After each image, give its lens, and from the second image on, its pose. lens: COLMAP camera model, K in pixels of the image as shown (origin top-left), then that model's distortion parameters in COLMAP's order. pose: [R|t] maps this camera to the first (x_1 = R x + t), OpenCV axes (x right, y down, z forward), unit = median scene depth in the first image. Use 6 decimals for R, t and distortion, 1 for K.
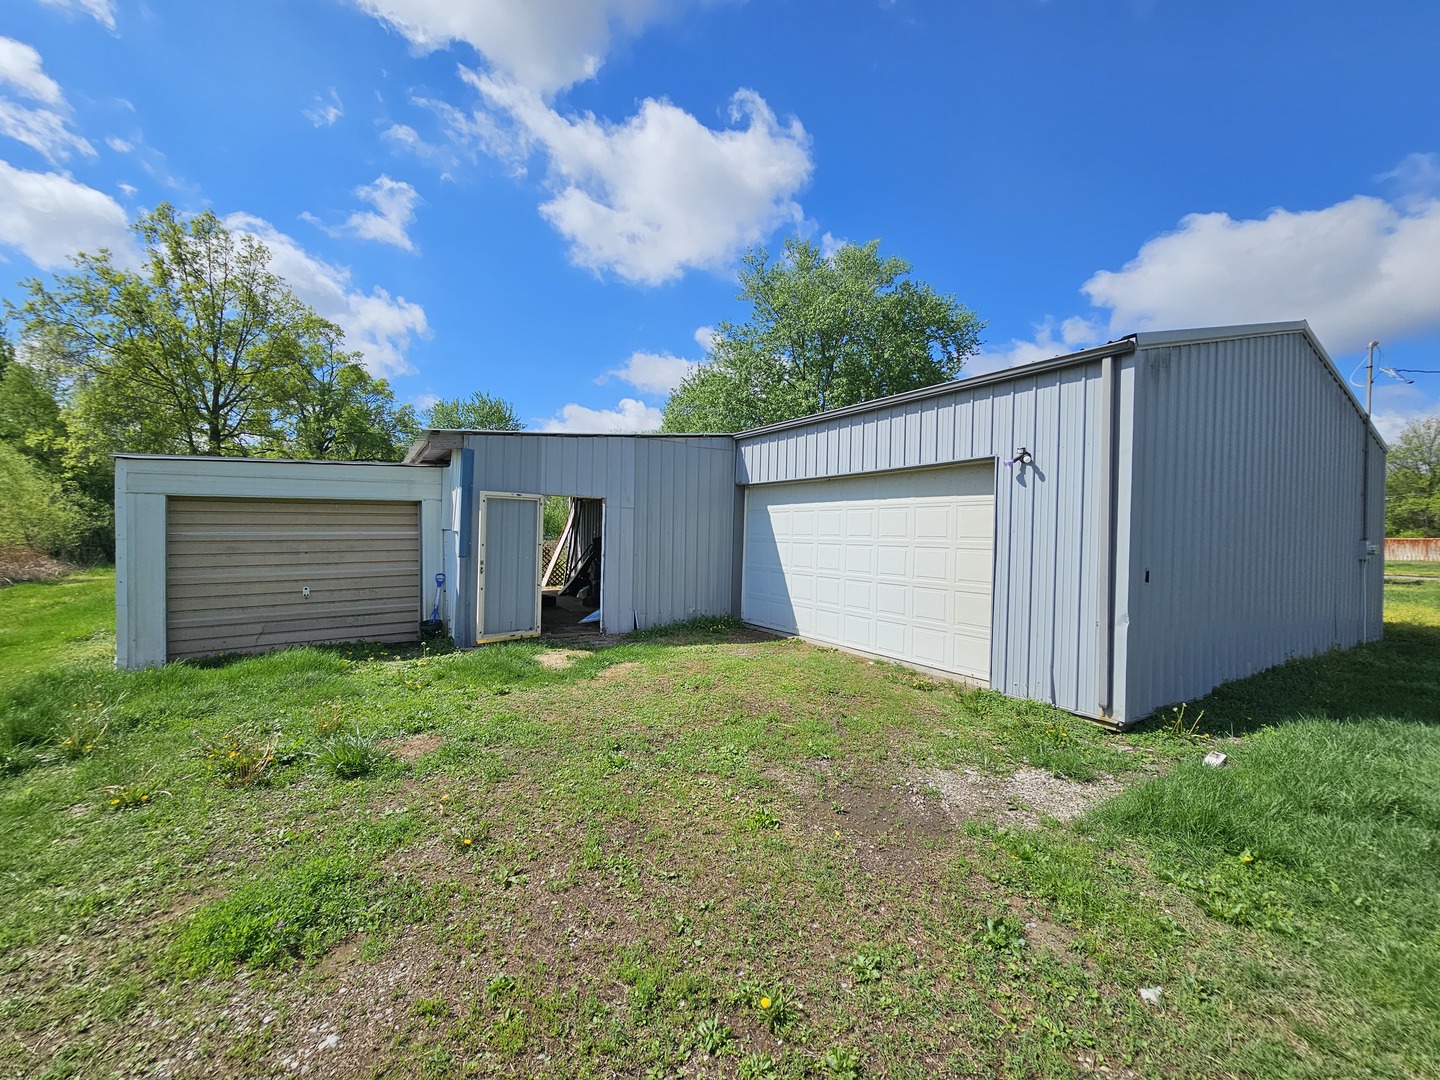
lens RADIAL K [[587.6, 0, 709.1], [0, 587.6, 540.4], [0, 0, 1]] dist [0.001731, 0.000197]
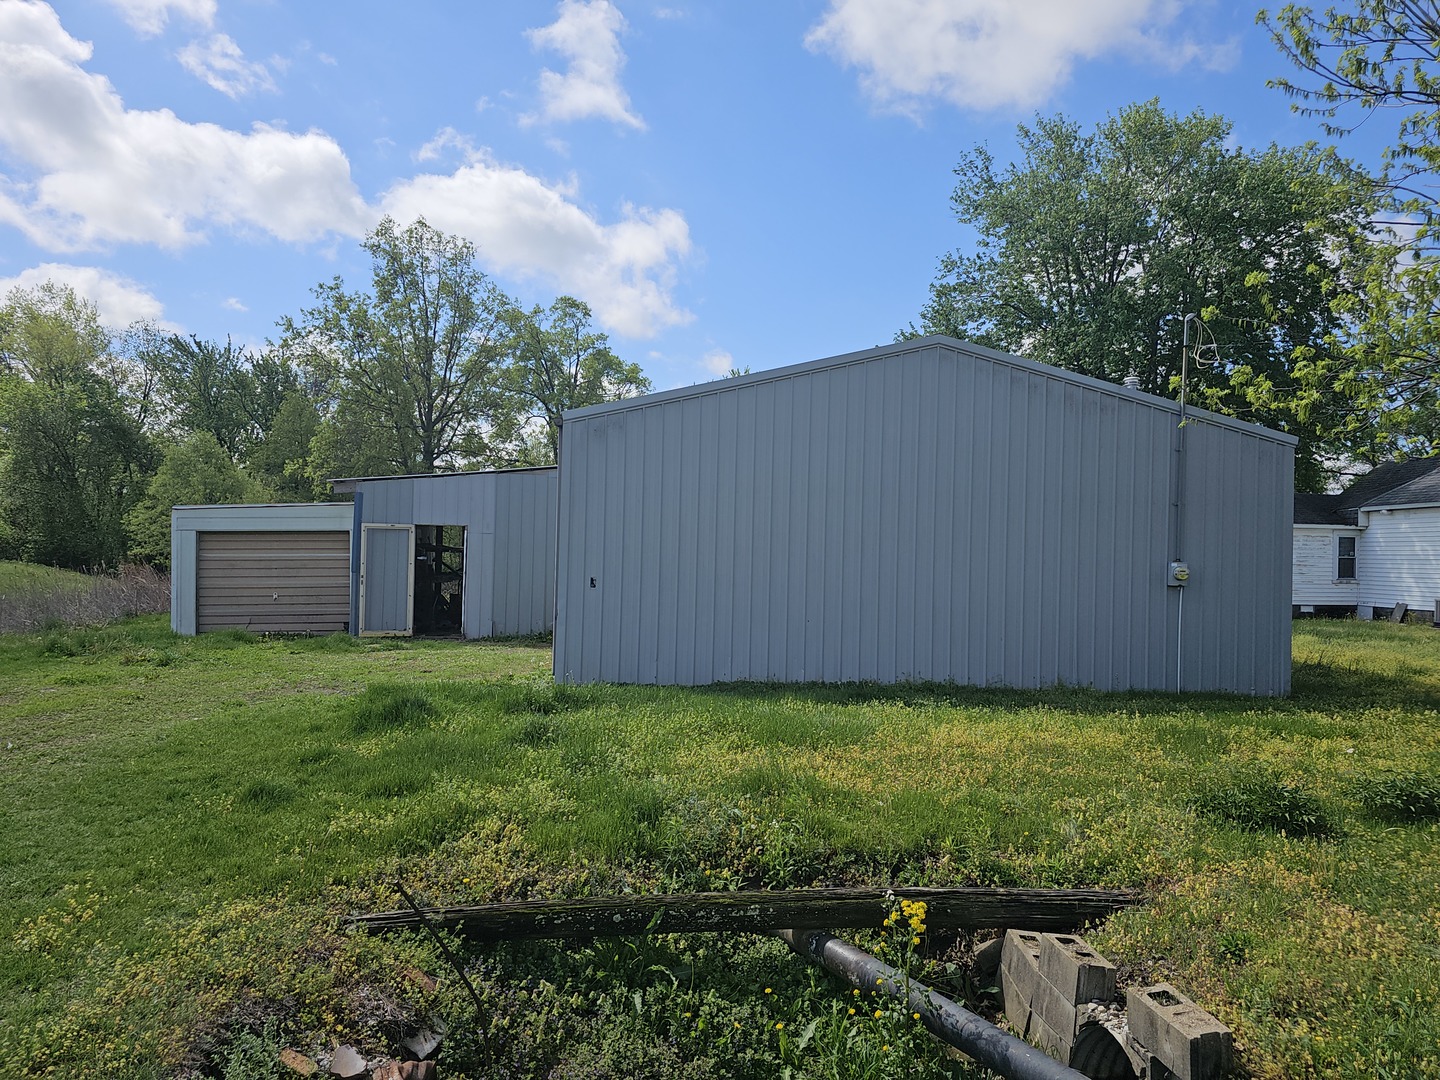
lens RADIAL K [[961.3, 0, 718.1], [0, 961.3, 551.1], [0, 0, 1]] dist [0.070216, -0.057993]
pose [[0.879209, -0.004937, -0.476411, 1.343112], [-0.007162, 0.999696, -0.023576, 0.025448], [0.476382, 0.024141, 0.878907, -0.549088]]
